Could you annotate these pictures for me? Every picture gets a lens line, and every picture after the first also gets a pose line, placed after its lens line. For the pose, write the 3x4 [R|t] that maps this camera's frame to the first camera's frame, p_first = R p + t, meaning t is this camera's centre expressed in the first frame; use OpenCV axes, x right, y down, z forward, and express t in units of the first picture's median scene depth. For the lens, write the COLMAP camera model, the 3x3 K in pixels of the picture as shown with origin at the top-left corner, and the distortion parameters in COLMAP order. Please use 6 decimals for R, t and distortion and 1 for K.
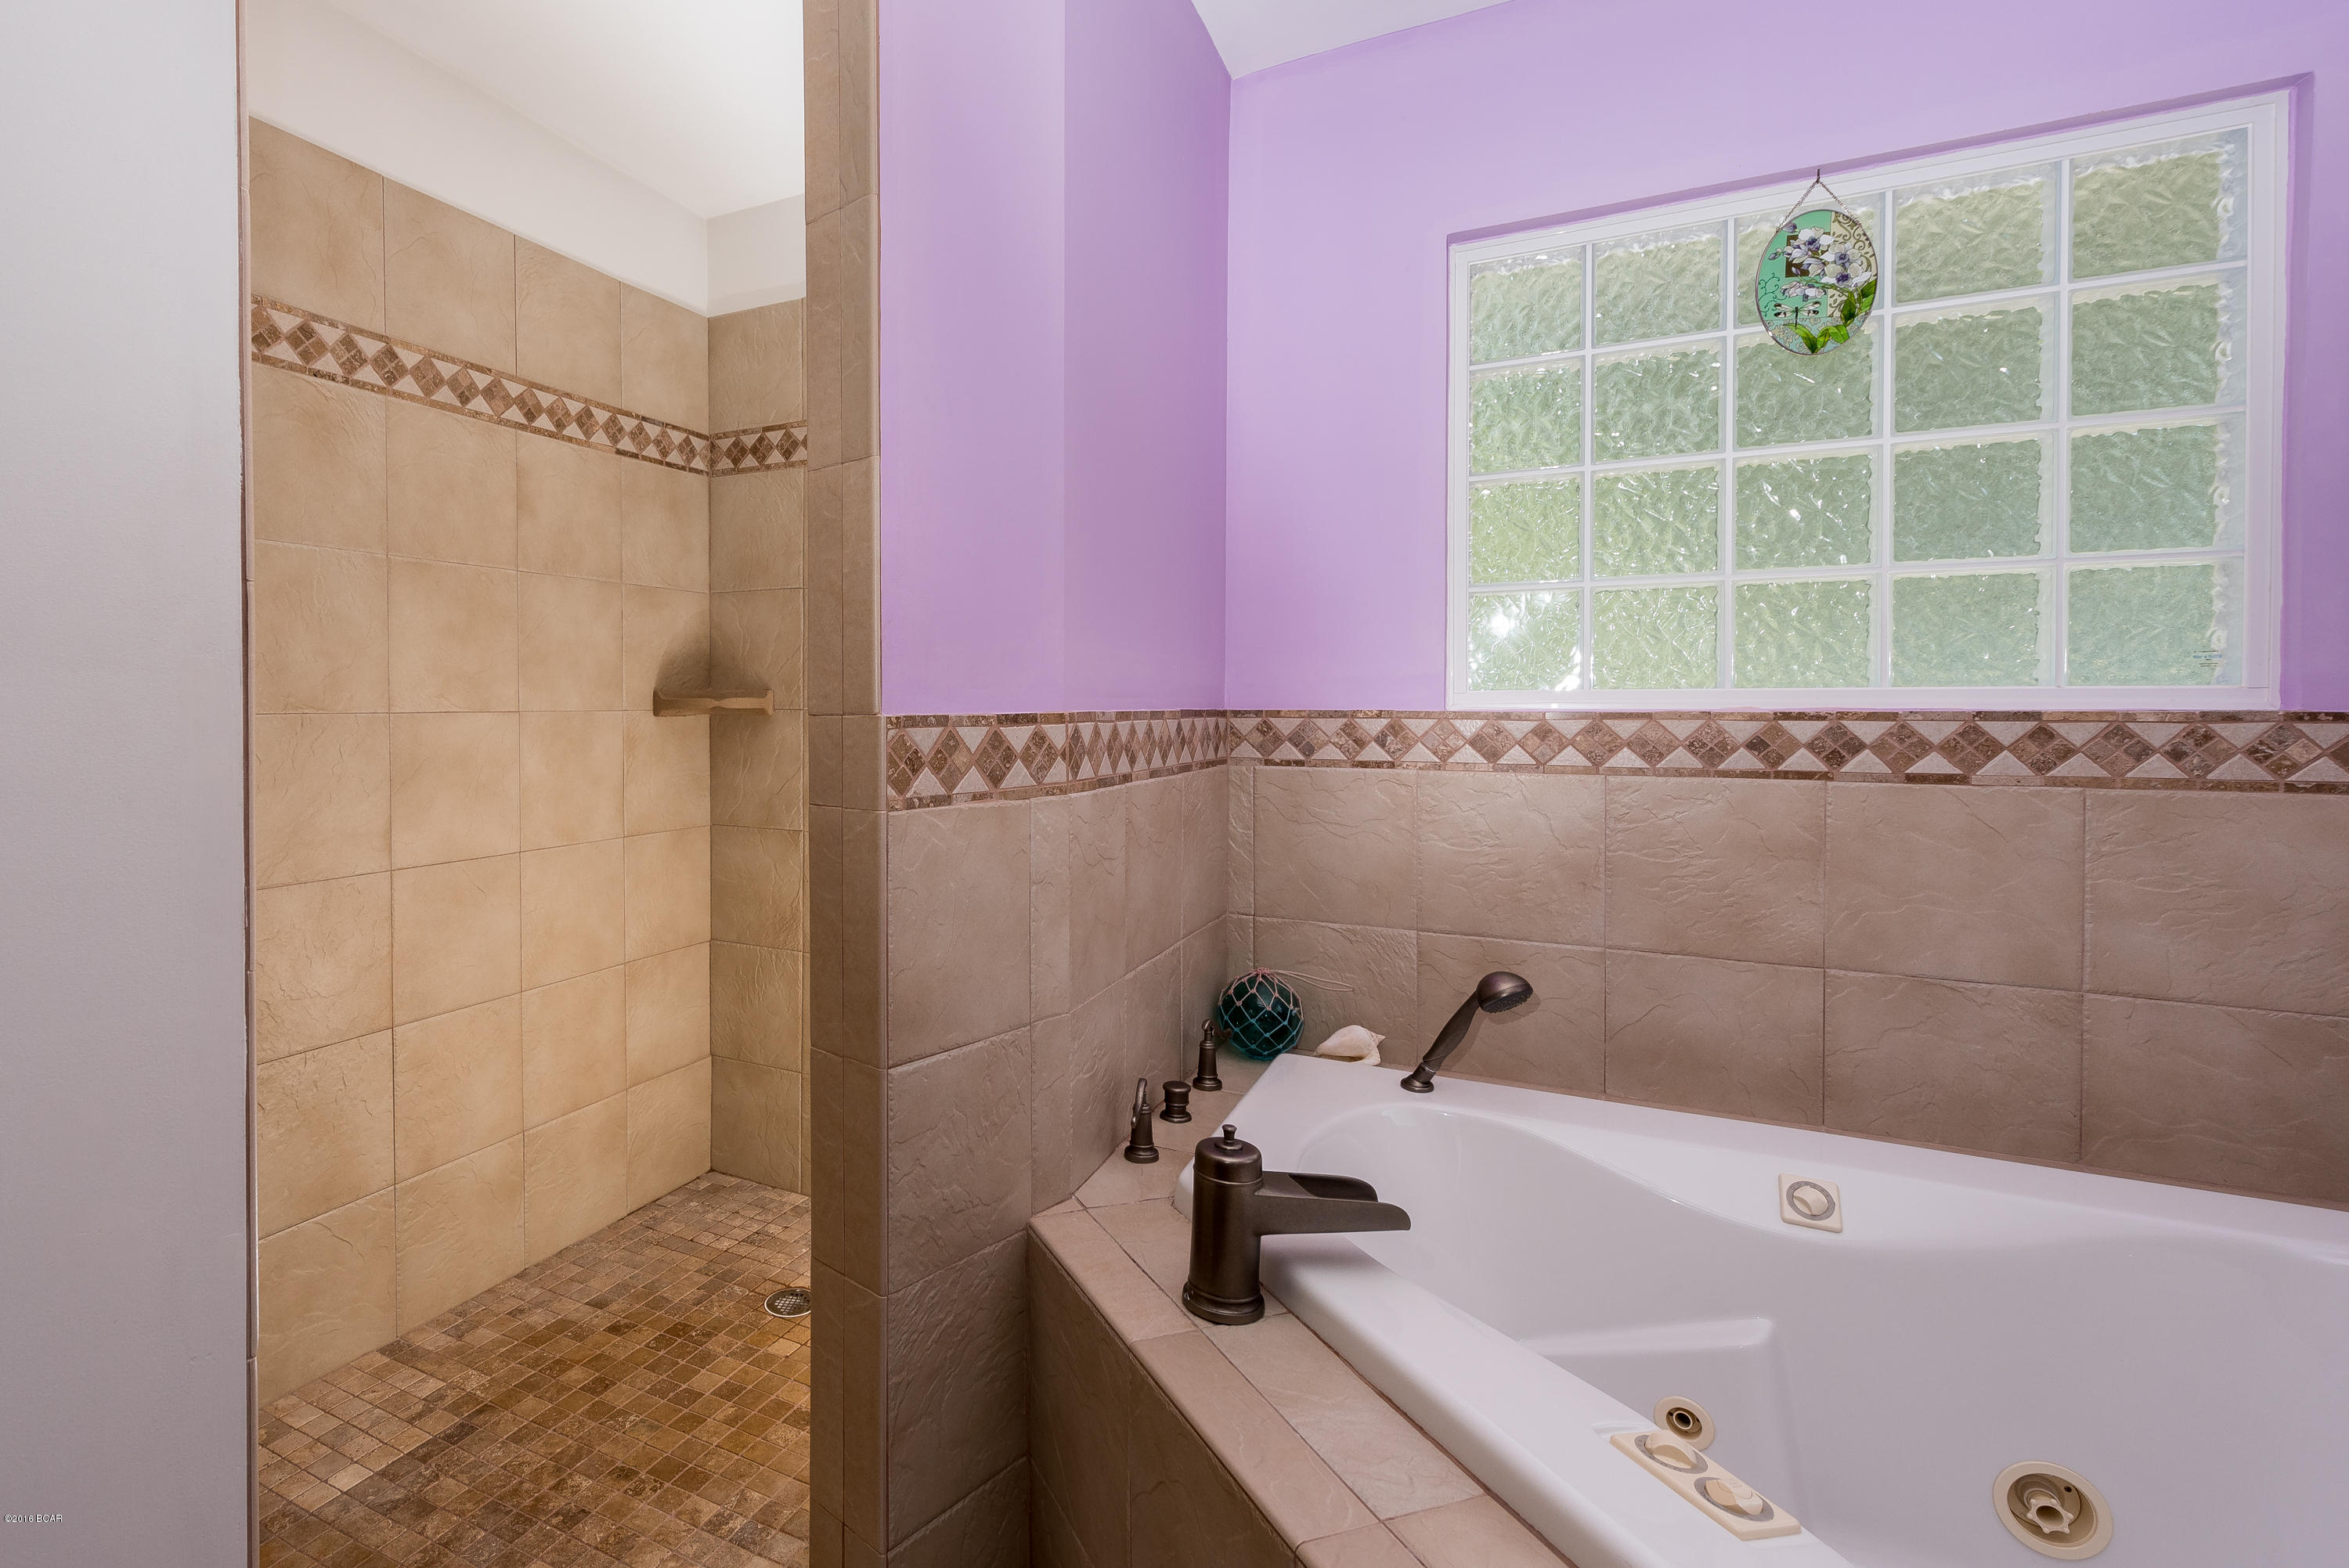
lens RADIAL K [[1134.0, 0, 1173.6], [0, 1134.0, 702.6], [0, 0, 1]] dist [-0.000351, -0.000103]
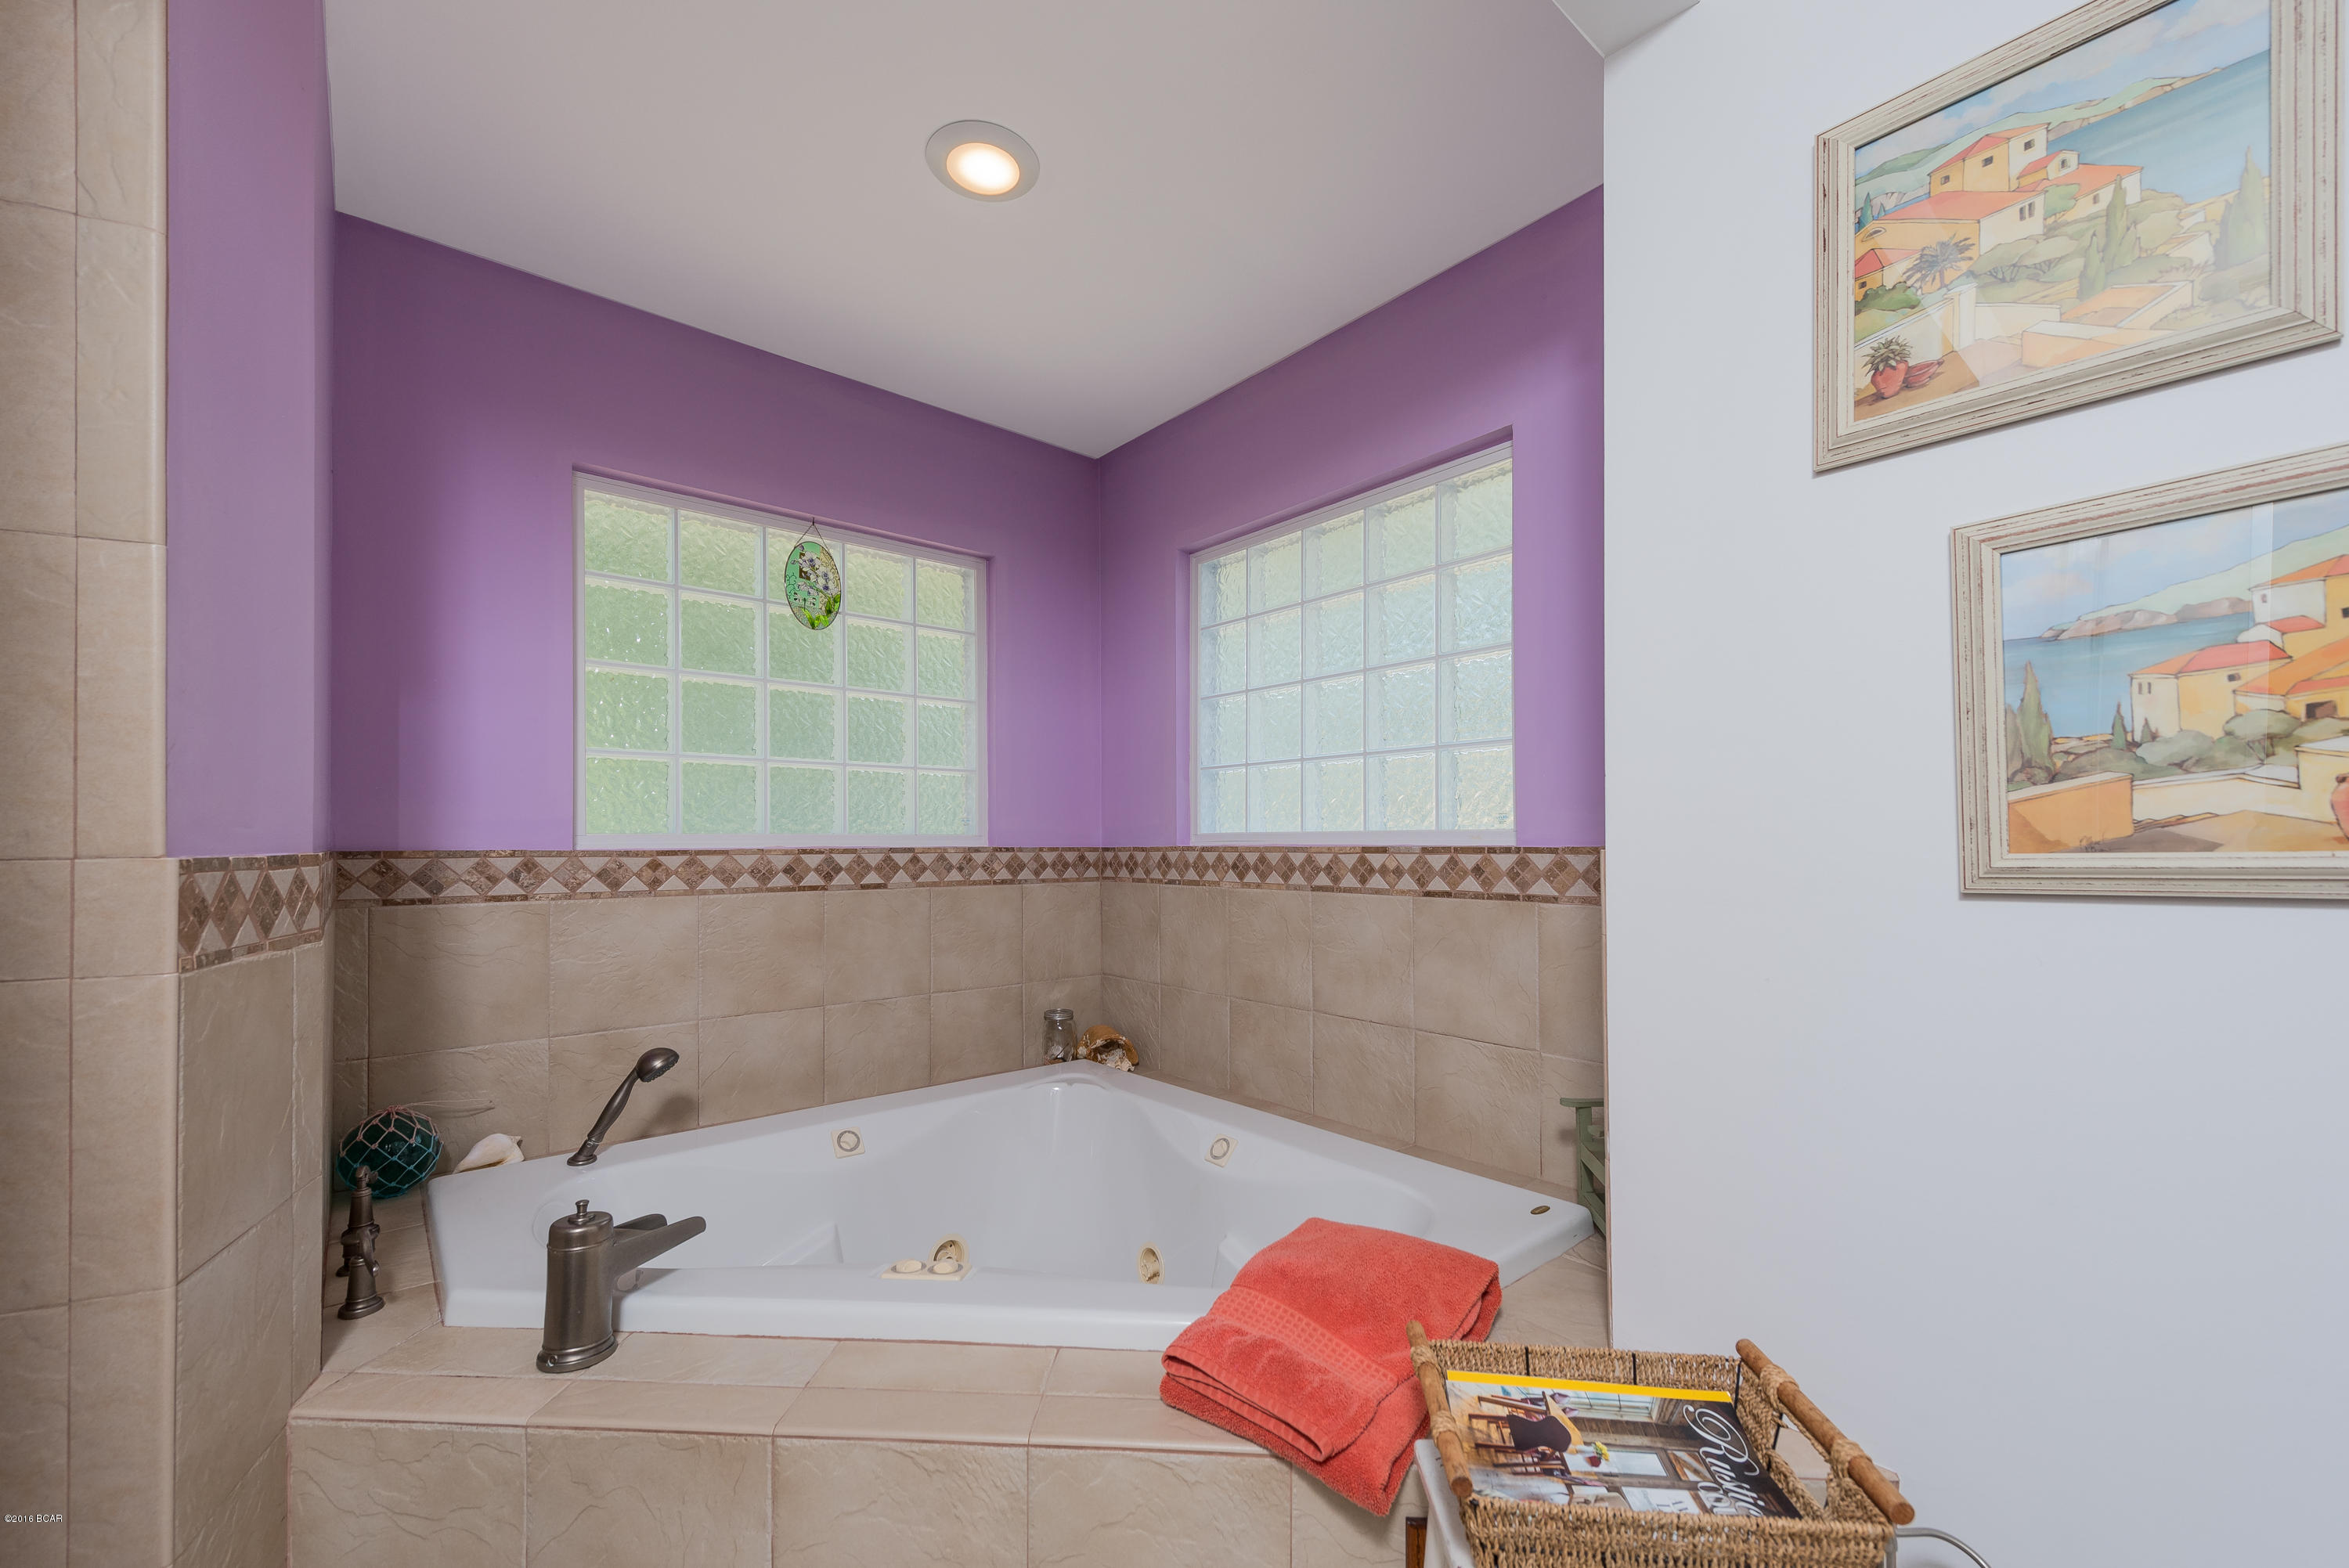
lens RADIAL K [[918.1, 0, 1174.5], [0, 918.1, 784.0], [0, 0, 1]] dist [-0.000924, -0.000277]
pose [[0.352278, 0.059534, 0.934000, -0.485596], [0.001954, 0.997926, -0.064346, 0.001081], [-0.935893, 0.024493, 0.351431, 0.053200]]
